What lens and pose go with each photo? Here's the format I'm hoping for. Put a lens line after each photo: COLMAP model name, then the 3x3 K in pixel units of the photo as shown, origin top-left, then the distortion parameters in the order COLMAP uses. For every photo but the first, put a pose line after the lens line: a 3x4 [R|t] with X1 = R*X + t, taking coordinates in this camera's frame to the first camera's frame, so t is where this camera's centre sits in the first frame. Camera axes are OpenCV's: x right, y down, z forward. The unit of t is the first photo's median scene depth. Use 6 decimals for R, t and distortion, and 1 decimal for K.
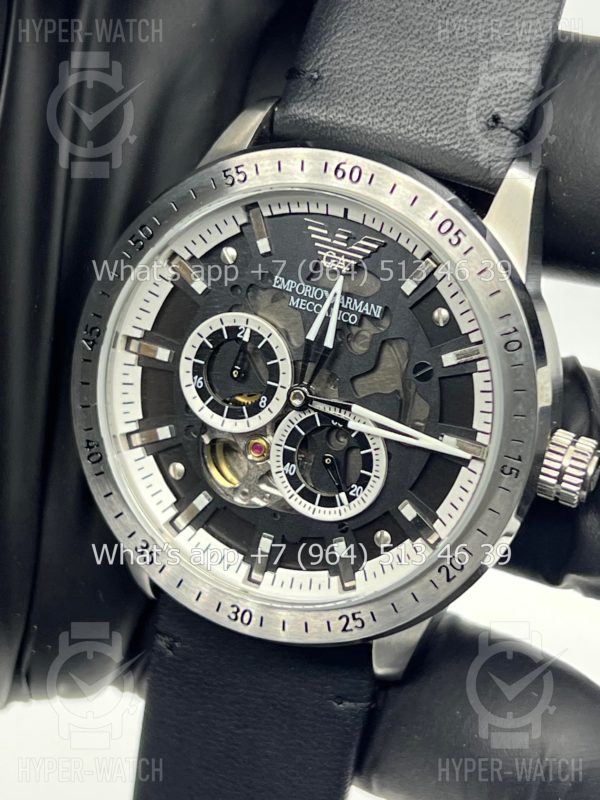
lens RADIAL K [[2046.2, 0, 300.0], [0, 2046.2, 400.0], [0, 0, 1]] dist [0.481266, 0.492542]
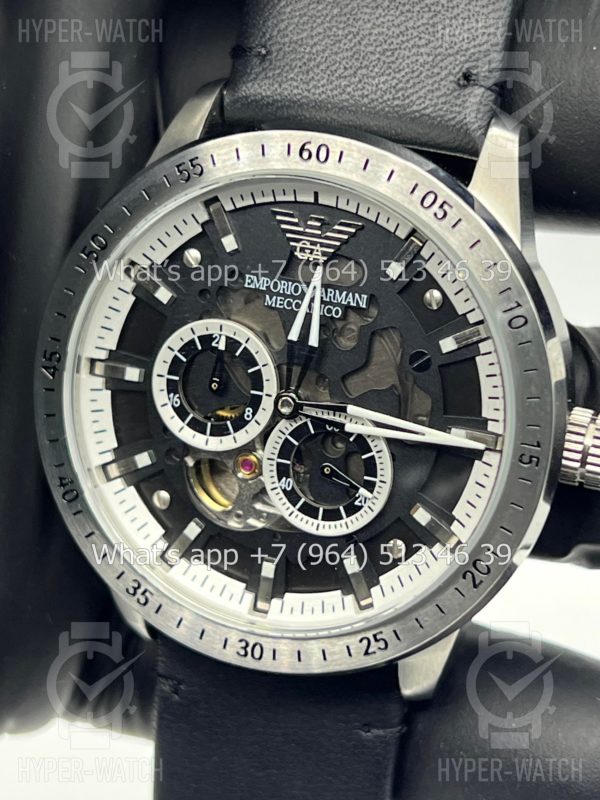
lens RADIAL K [[2046.2, 0, 300.0], [0, 2046.2, 400.0], [0, 0, 1]] dist [0.481266, 0.492542]
pose [[0.993207, -0.113442, 0.025898, -0.018180], [0.113324, 0.993540, 0.005988, -0.008065], [-0.026410, -0.003013, 0.999647, 0.089601]]
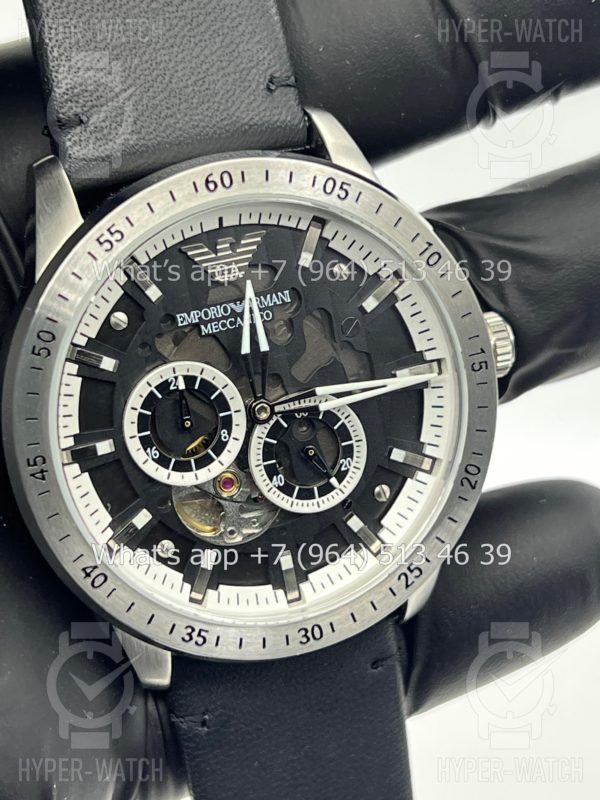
lens RADIAL K [[2046.2, 0, 300.0], [0, 2046.2, 400.0], [0, 0, 1]] dist [0.481266, 0.492542]
pose [[0.681776, -0.466626, 0.563419, -0.535810], [0.457336, 0.872973, 0.169591, -0.162929], [-0.570986, 0.142049, 0.808578, 0.189906]]
